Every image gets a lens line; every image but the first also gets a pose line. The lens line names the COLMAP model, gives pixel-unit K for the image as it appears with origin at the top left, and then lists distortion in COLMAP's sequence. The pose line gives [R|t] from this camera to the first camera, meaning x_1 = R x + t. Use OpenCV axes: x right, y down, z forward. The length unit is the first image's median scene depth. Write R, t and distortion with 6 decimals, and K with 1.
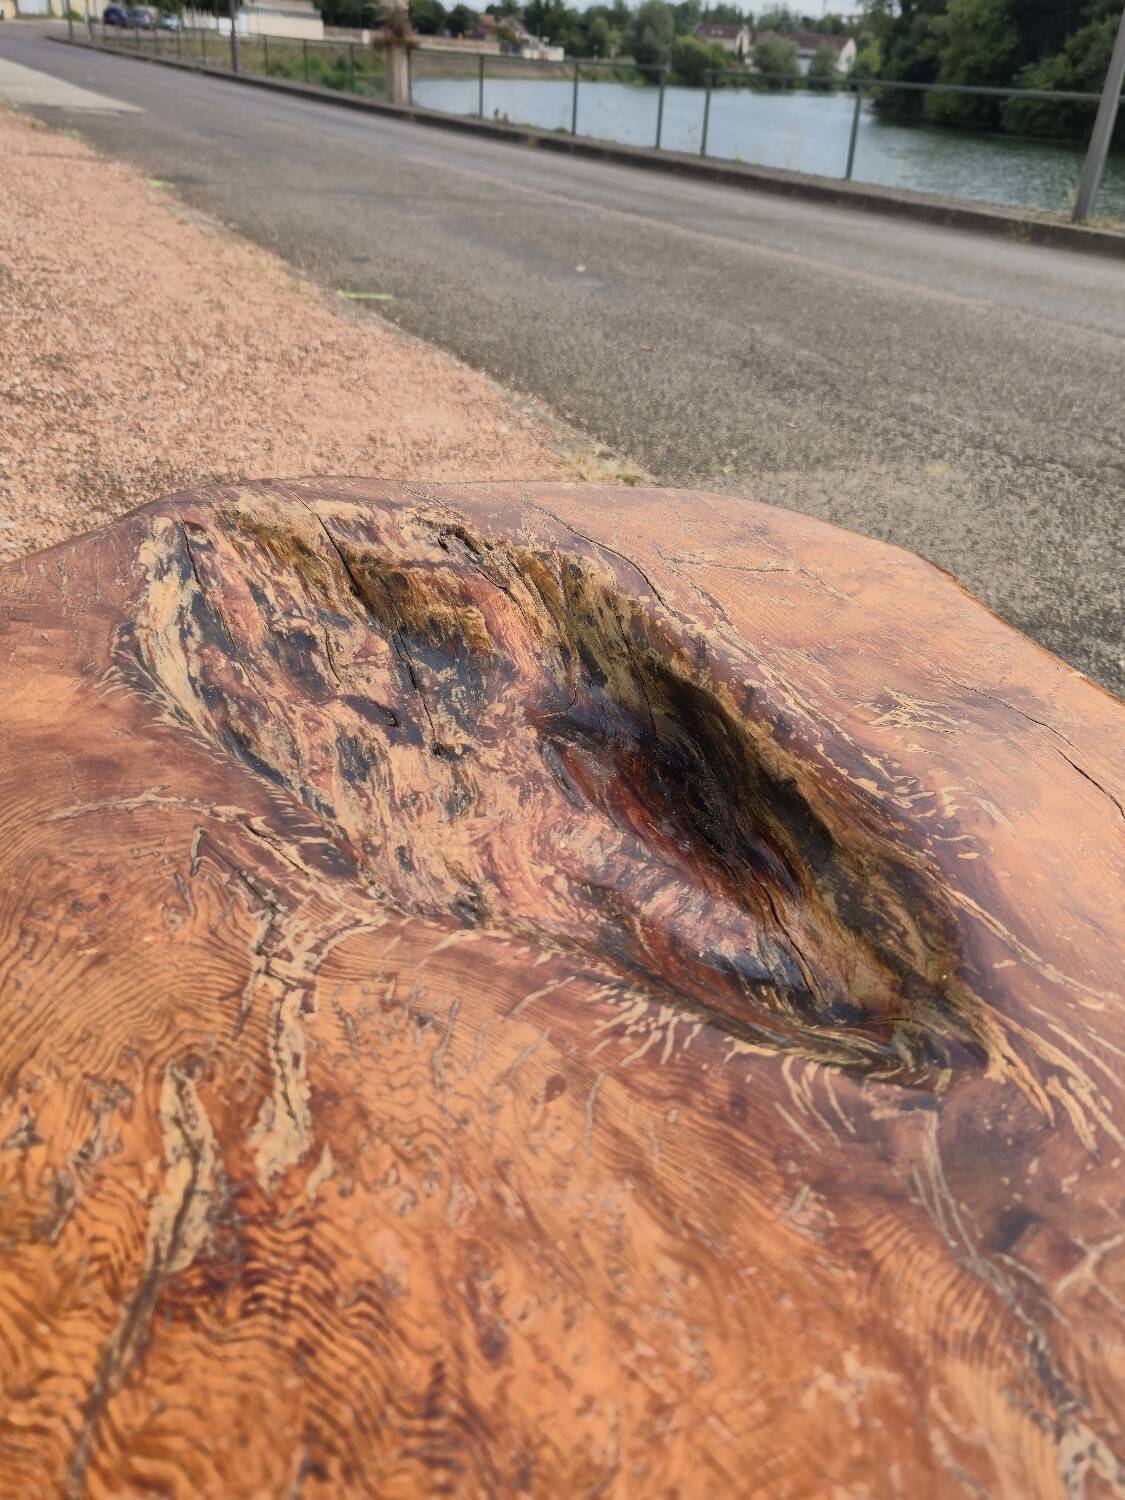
lens RADIAL K [[1215.3, 0, 589.7], [0, 1215.3, 770.2], [0, 0, 1]] dist [0.043121, -0.008497]
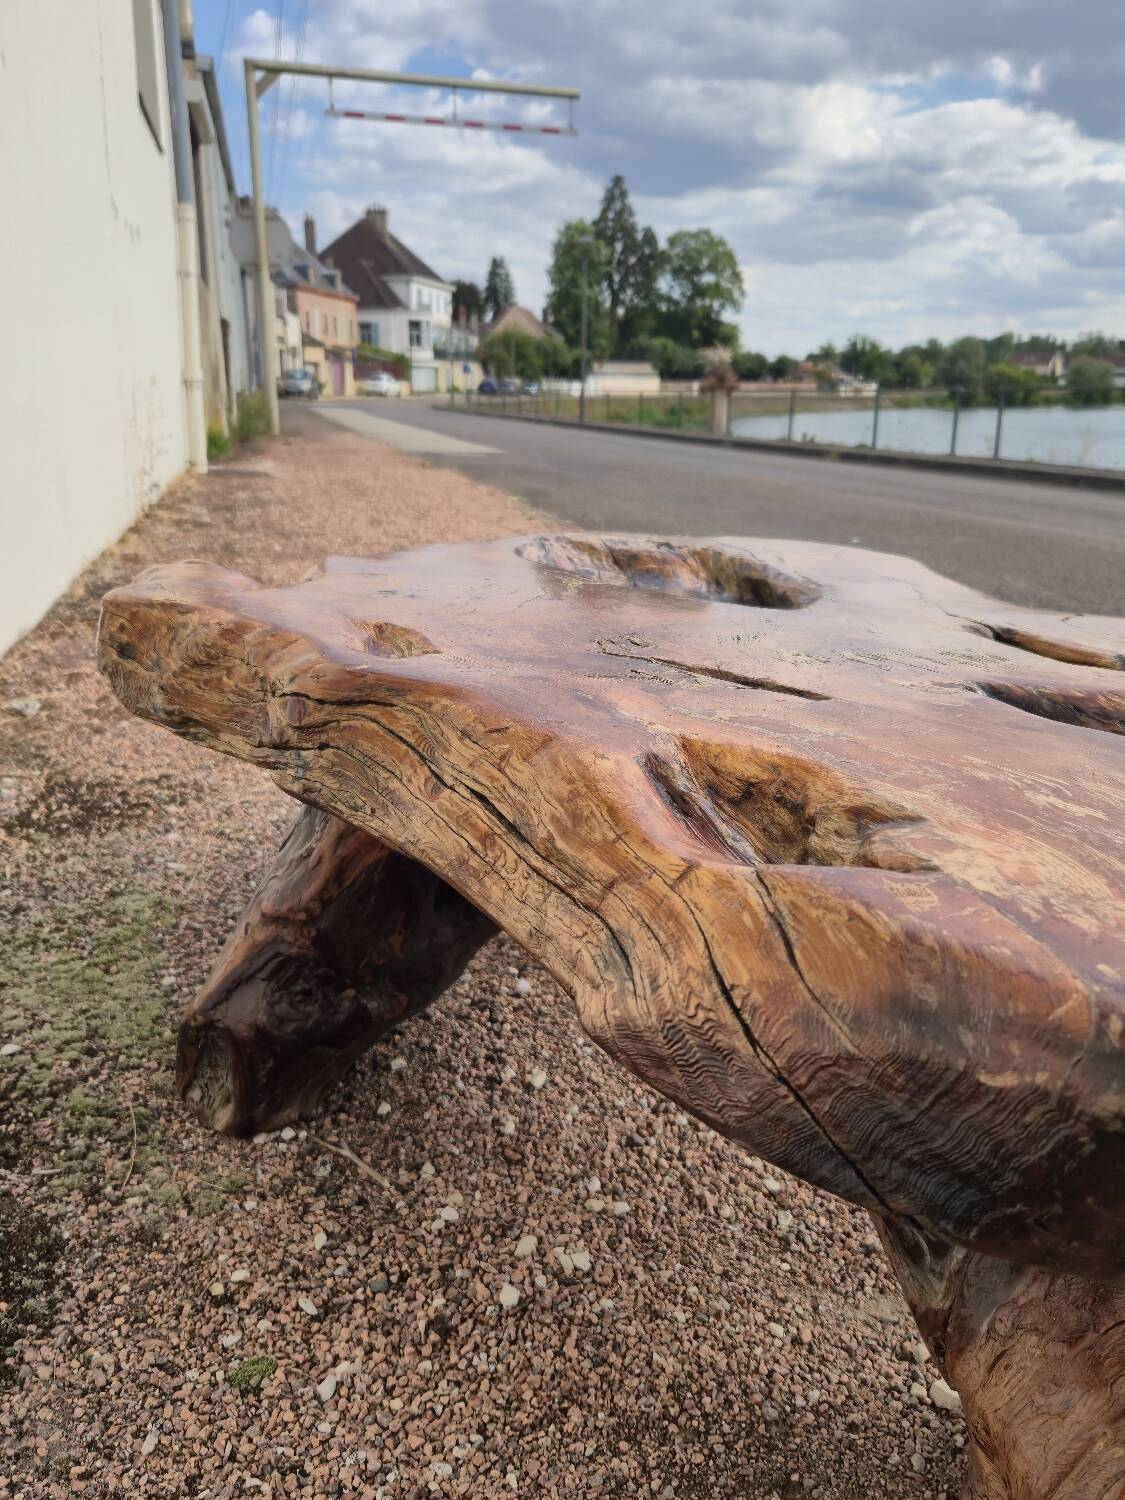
lens RADIAL K [[1227.1, 0, 566.4], [0, 1227.1, 749.7], [0, 0, 1]] dist [0.038522, -0.015321]
pose [[0.965667, 0.011237, -0.259540, 0.378266], [-0.074724, 0.968858, -0.236074, 0.898284], [0.248805, 0.247363, 0.936433, -1.257476]]
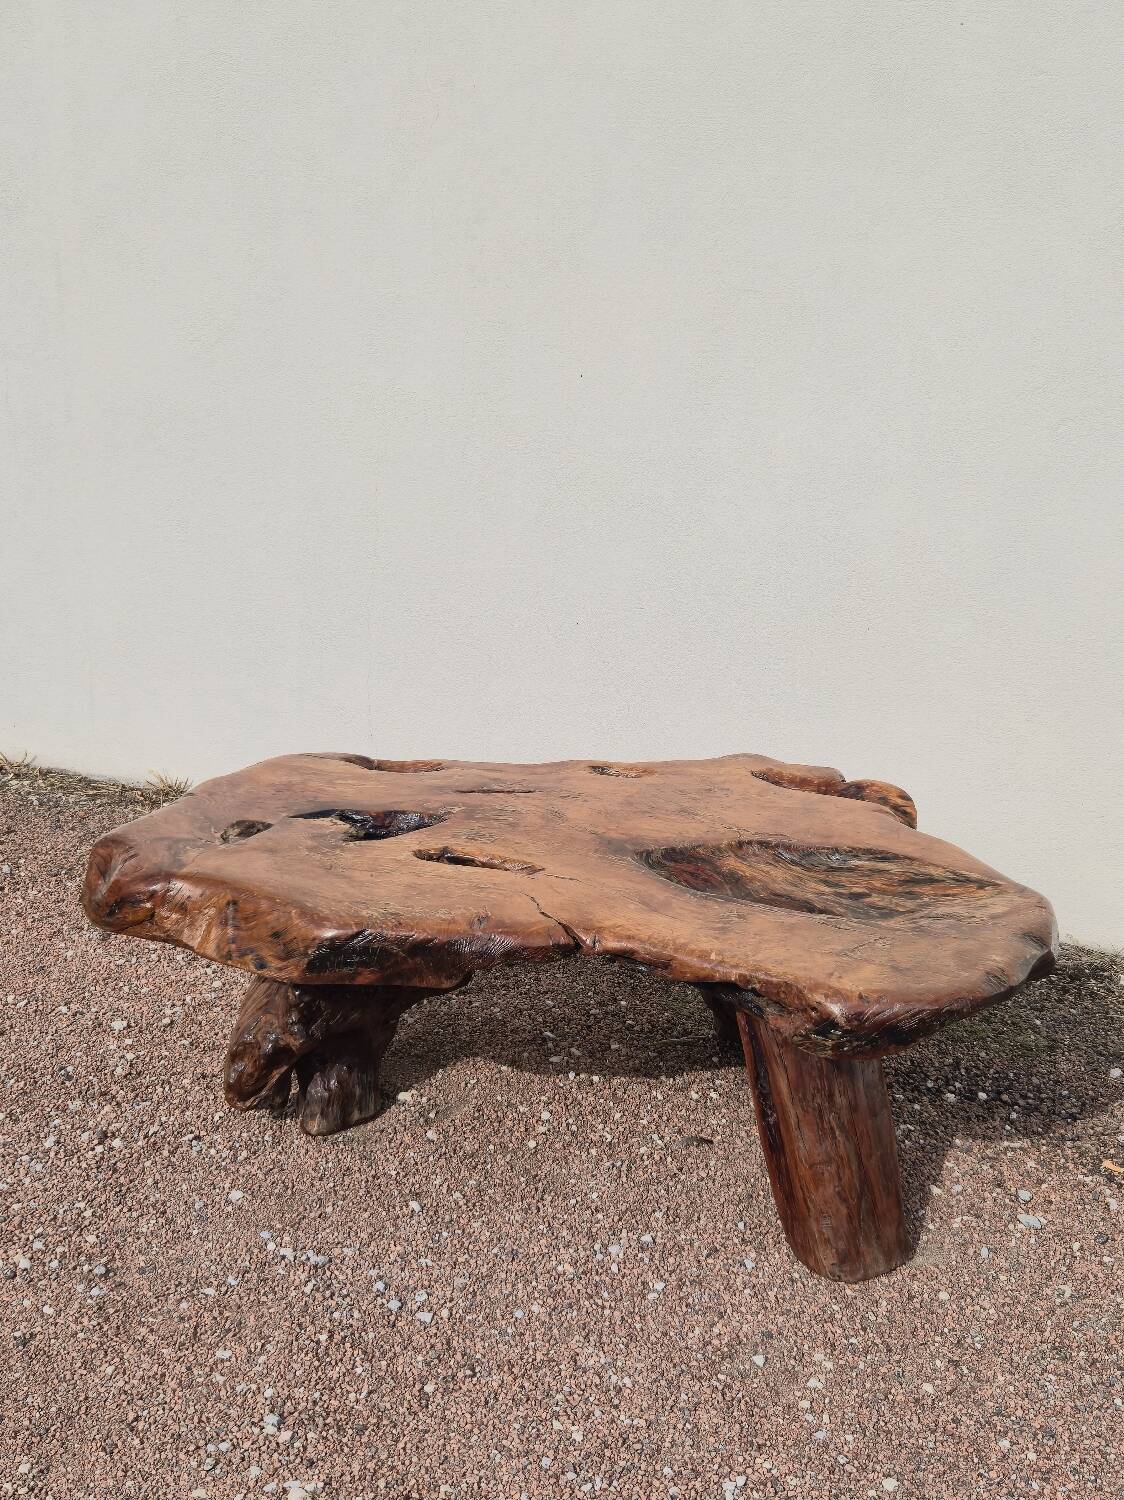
lens RADIAL K [[1650.2, 0, 581.2], [0, 1650.2, 749.4], [0, 0, 1]] dist [0.059181, -0.014093]
pose [[-0.754018, 0.078833, -0.652106, 3.305605], [-0.404896, 0.725946, 0.555933, -2.560710], [0.517219, 0.683219, -0.515457, 2.778037]]
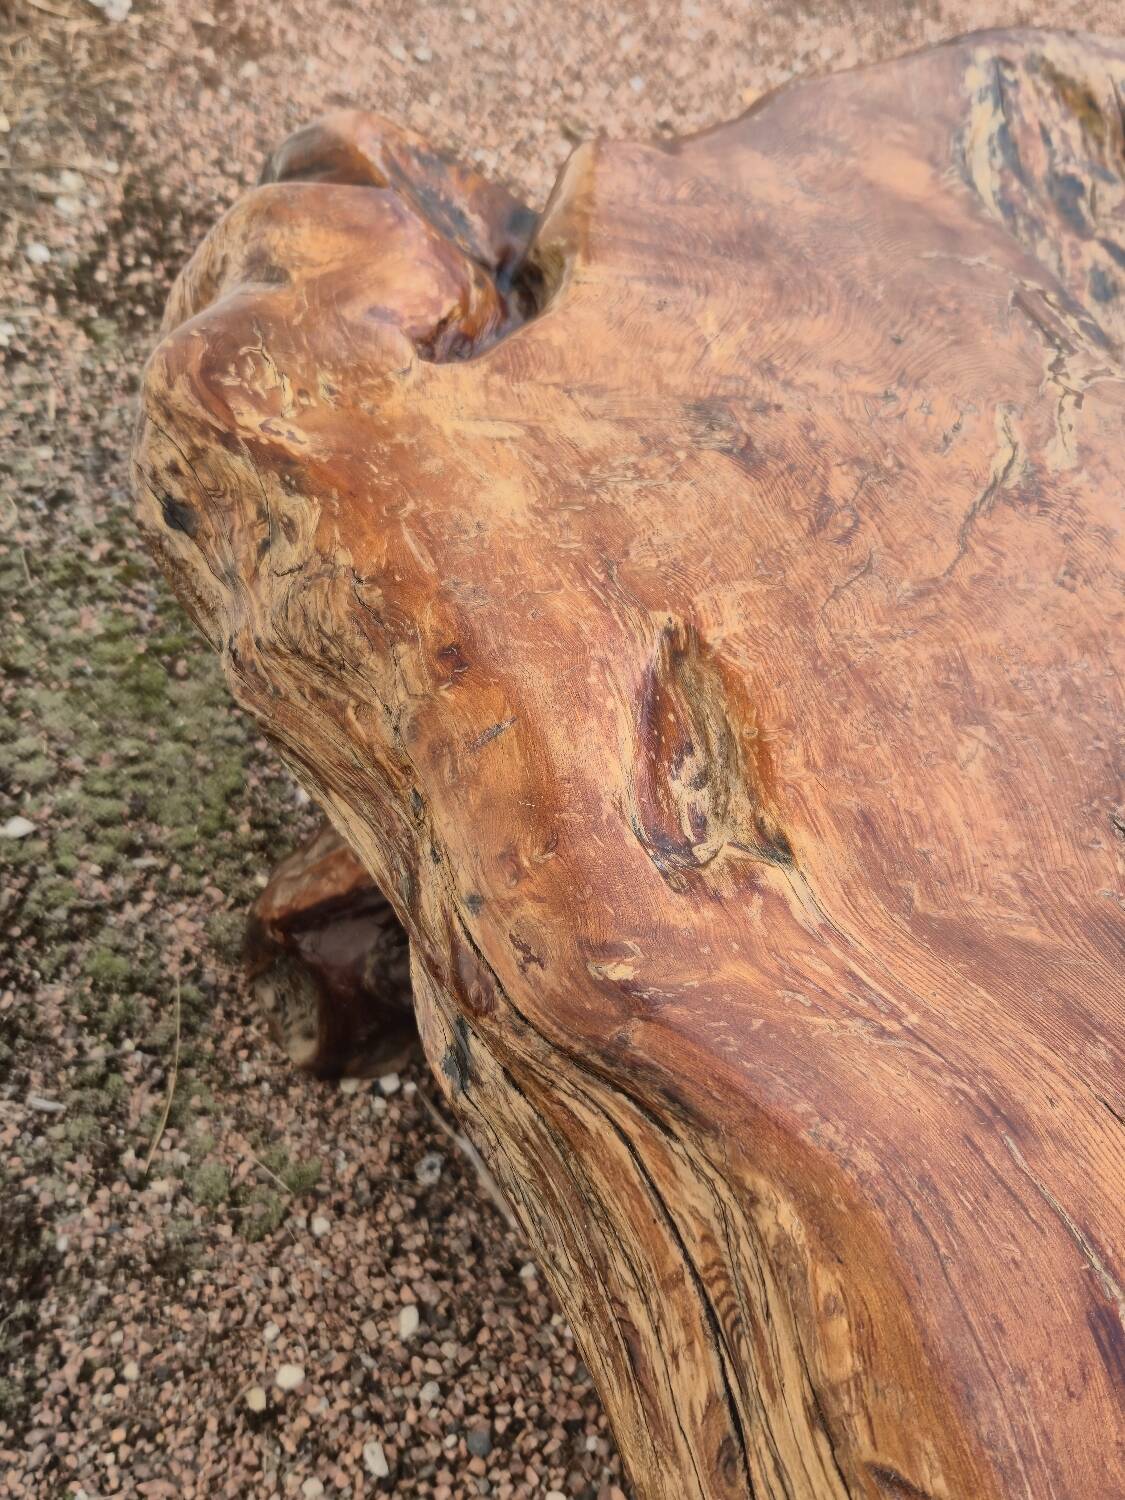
lens RADIAL K [[1473.6, 0, 587.2], [0, 1473.6, 766.3], [0, 0, 1]] dist [0.084719, -0.120254]
pose [[0.890536, 0.358622, -0.279885, -0.058317], [-0.285666, 0.919667, 0.269458, 0.186608], [0.354035, -0.160009, 0.921443, -0.708373]]
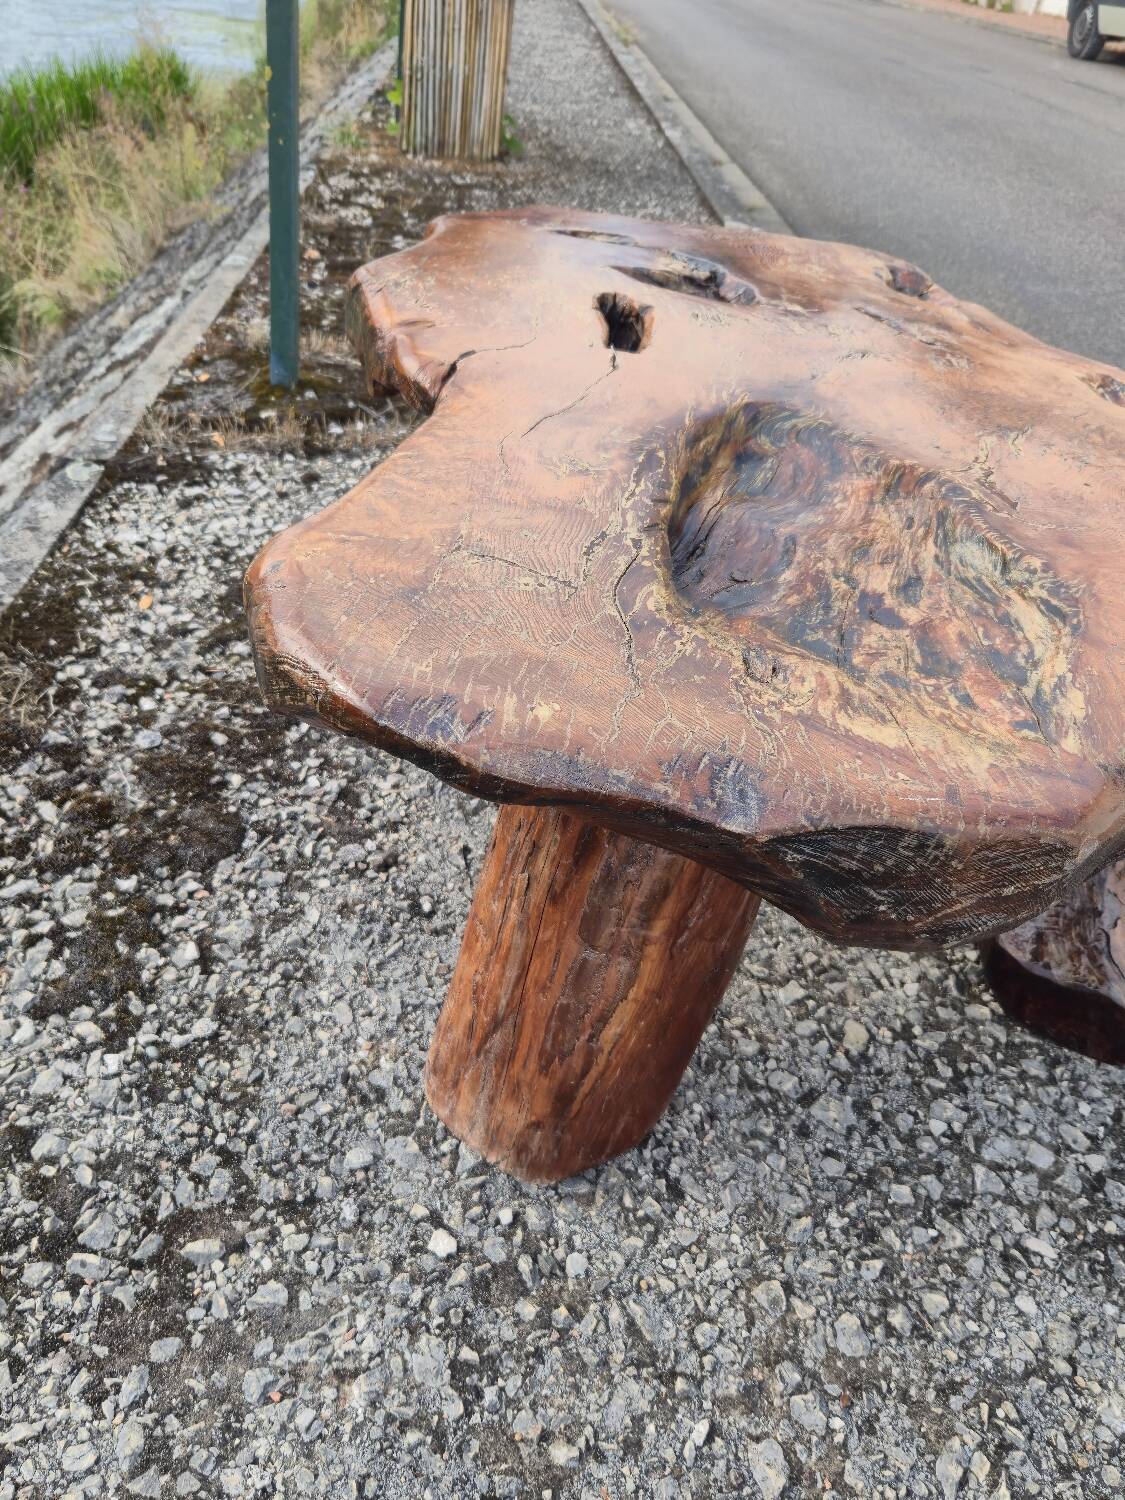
lens RADIAL K [[1197.4, 0, 537.7], [0, 1197.4, 761.2], [0, 0, 1]] dist [0.043748, -0.039848]
pose [[-0.824587, -0.459630, 0.329844, -0.417923], [0.095751, 0.461239, 0.882094, -1.348052], [-0.557574, 0.758946, -0.336321, 1.997143]]
